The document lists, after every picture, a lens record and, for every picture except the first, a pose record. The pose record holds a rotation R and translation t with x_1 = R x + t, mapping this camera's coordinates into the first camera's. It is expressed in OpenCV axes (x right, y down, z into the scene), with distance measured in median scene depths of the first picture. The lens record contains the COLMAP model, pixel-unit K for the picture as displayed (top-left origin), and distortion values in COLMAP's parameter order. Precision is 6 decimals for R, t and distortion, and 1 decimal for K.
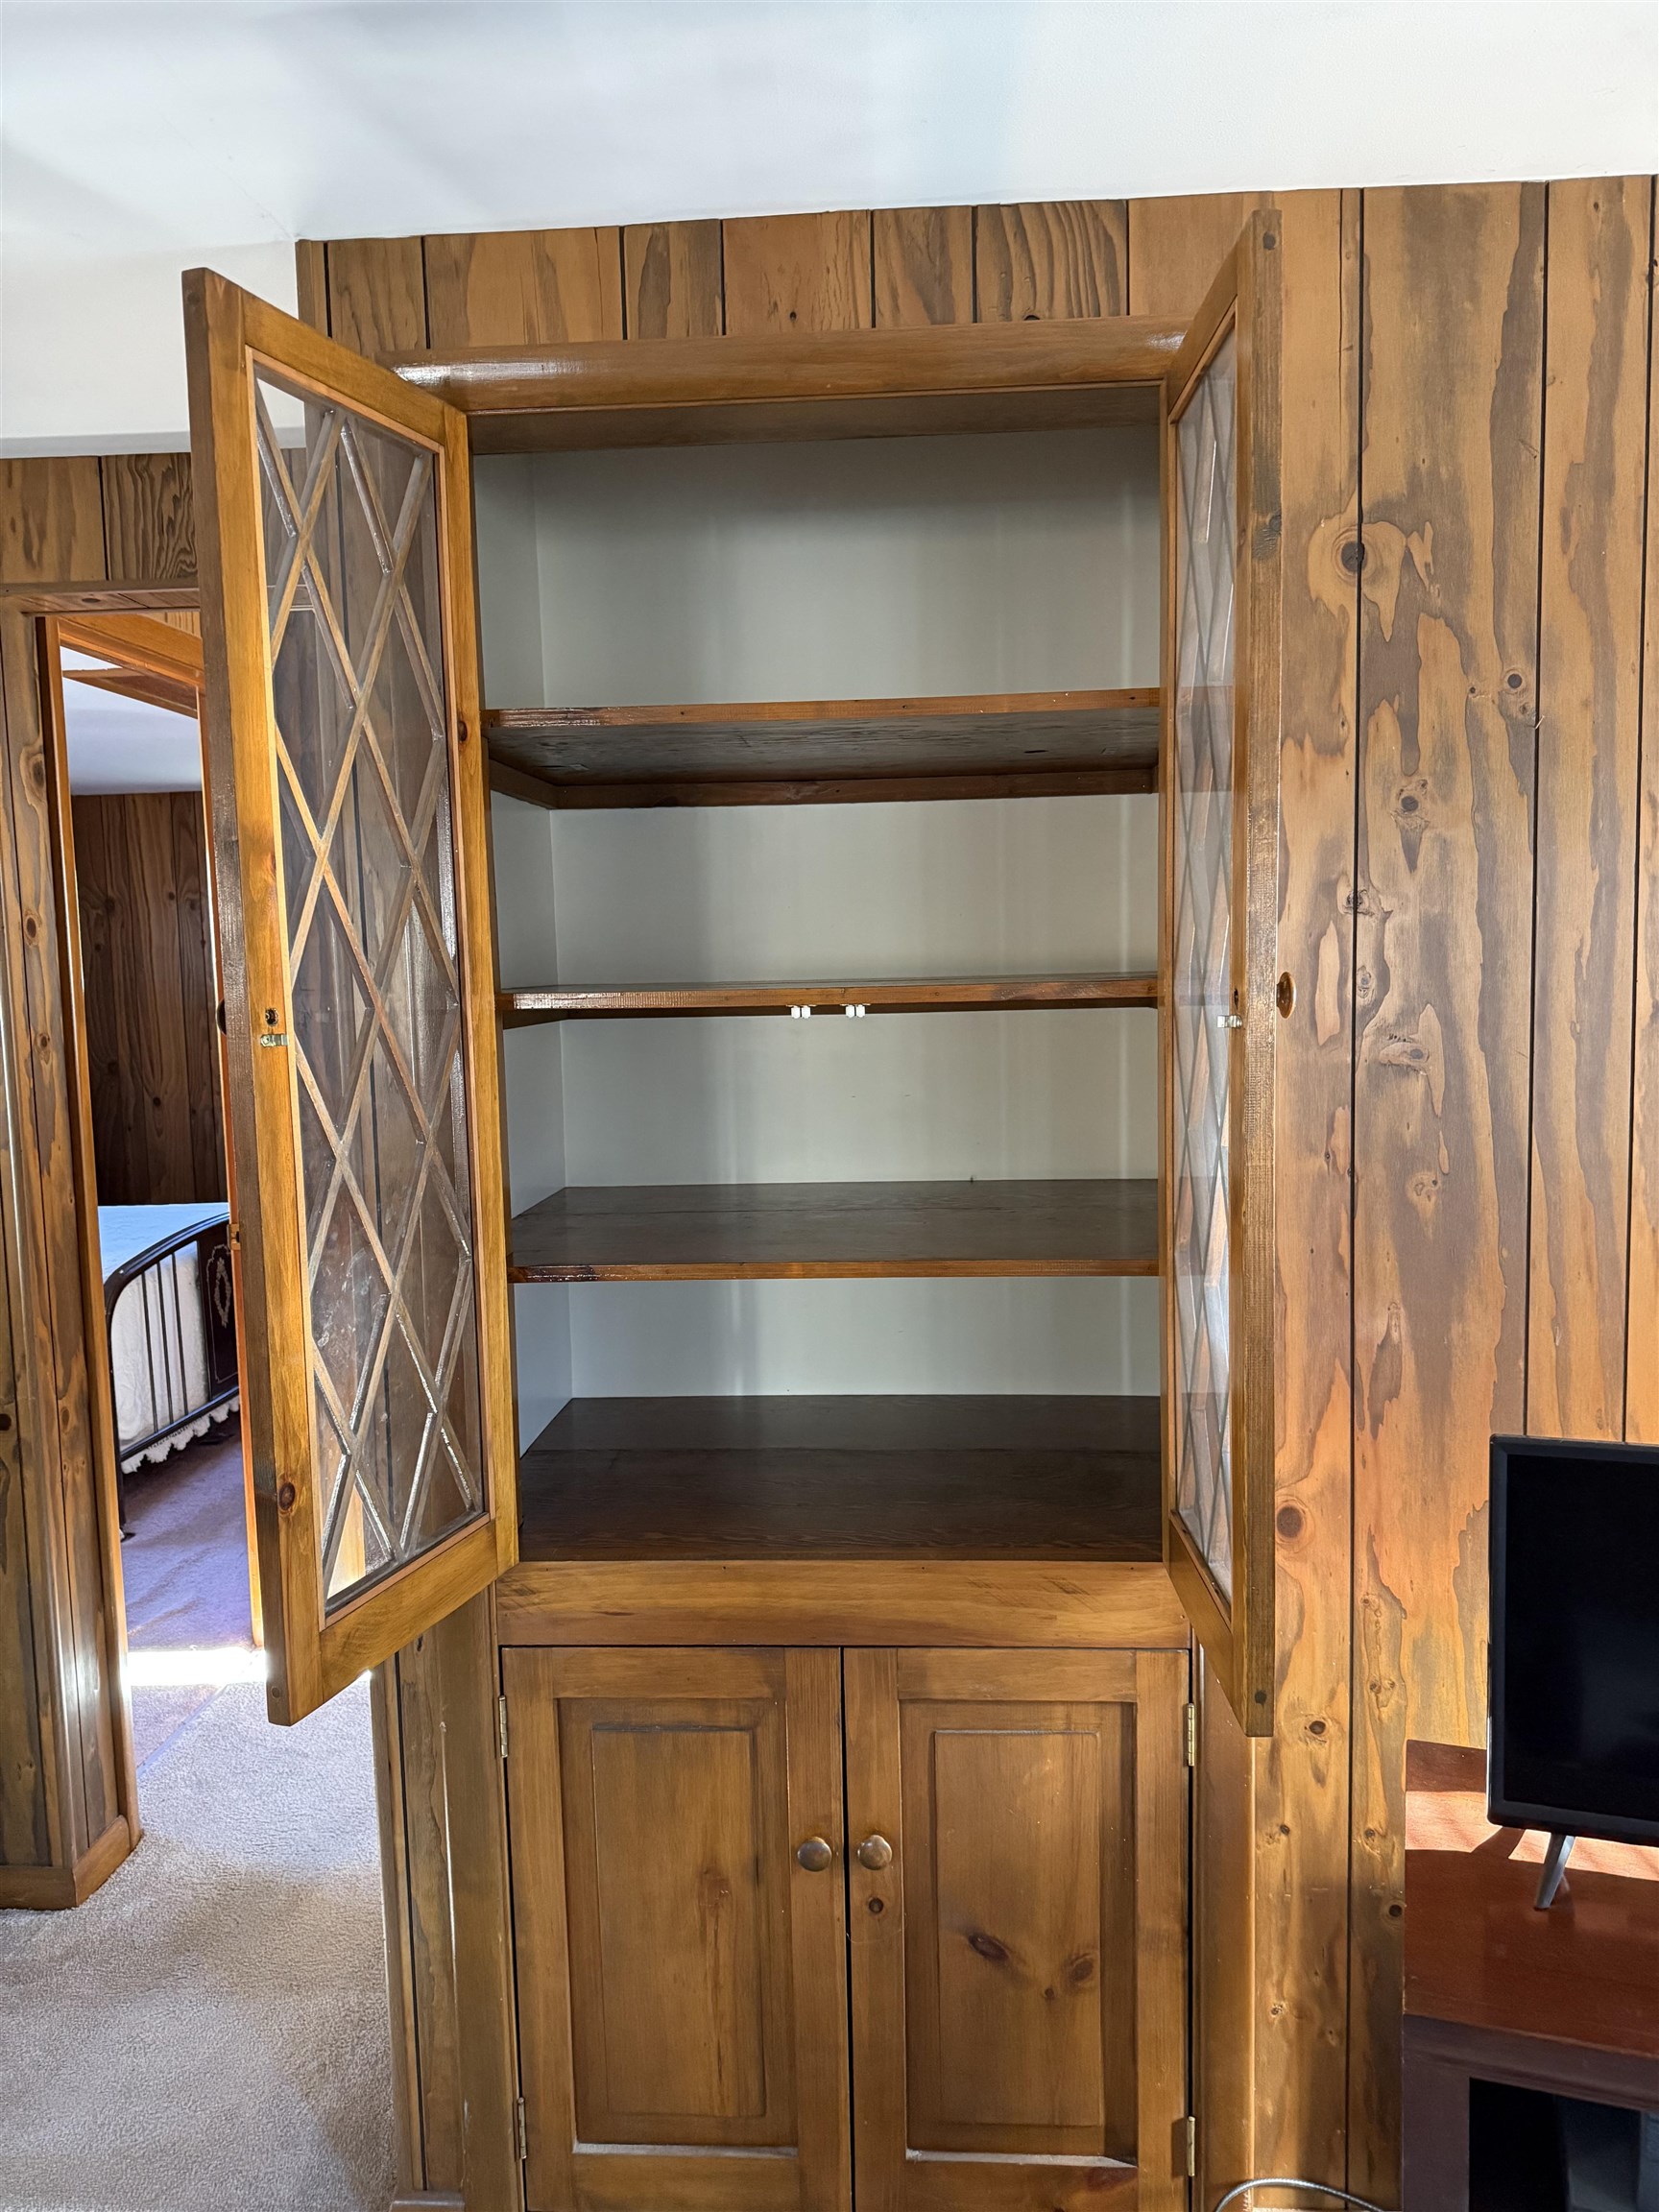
lens RADIAL K [[1569.0, 0, 829.5], [0, 1569.0, 1106.0], [0, 0, 1]] dist [0.085158, -0.114725]
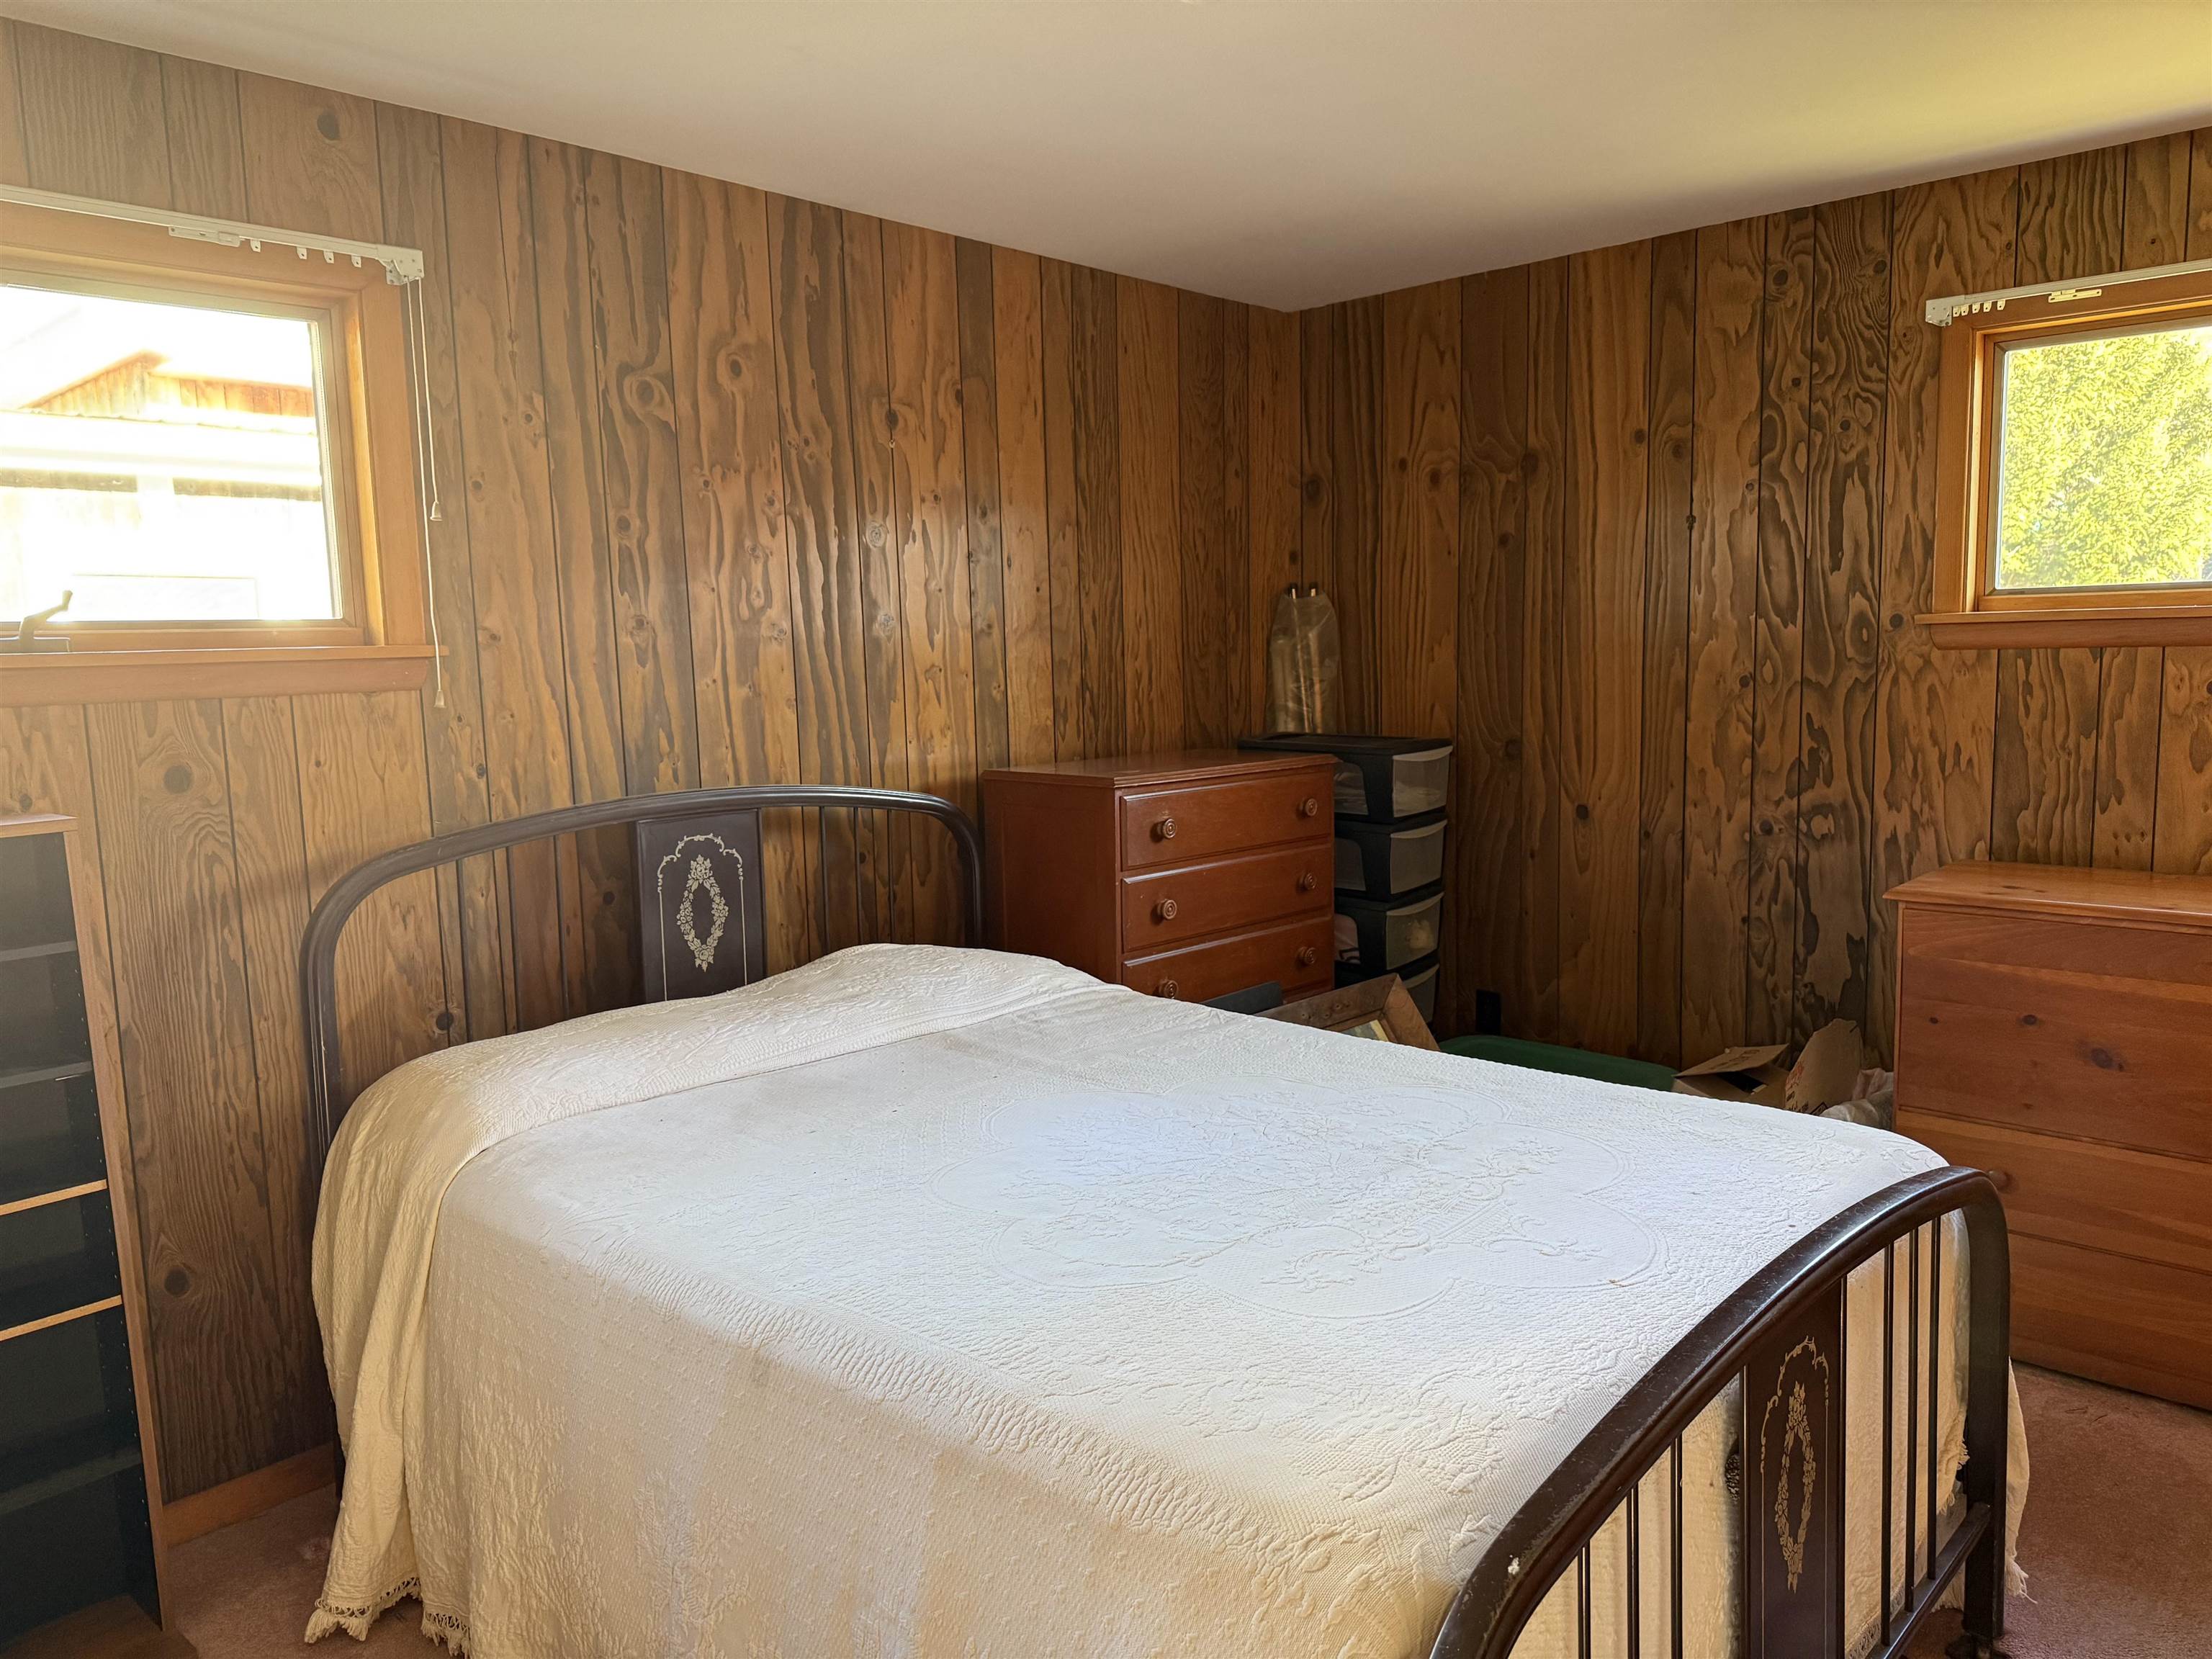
lens RADIAL K [[1569.0, 0, 1108.5], [0, 1569.0, 822.3], [0, 0, 1]] dist [0.085158, -0.114725]
pose [[0.781726, 0.071170, -0.619548, -0.212909], [-0.052623, 0.997451, 0.048183, -0.017963], [0.621398, -0.005063, 0.783478, 0.467143]]
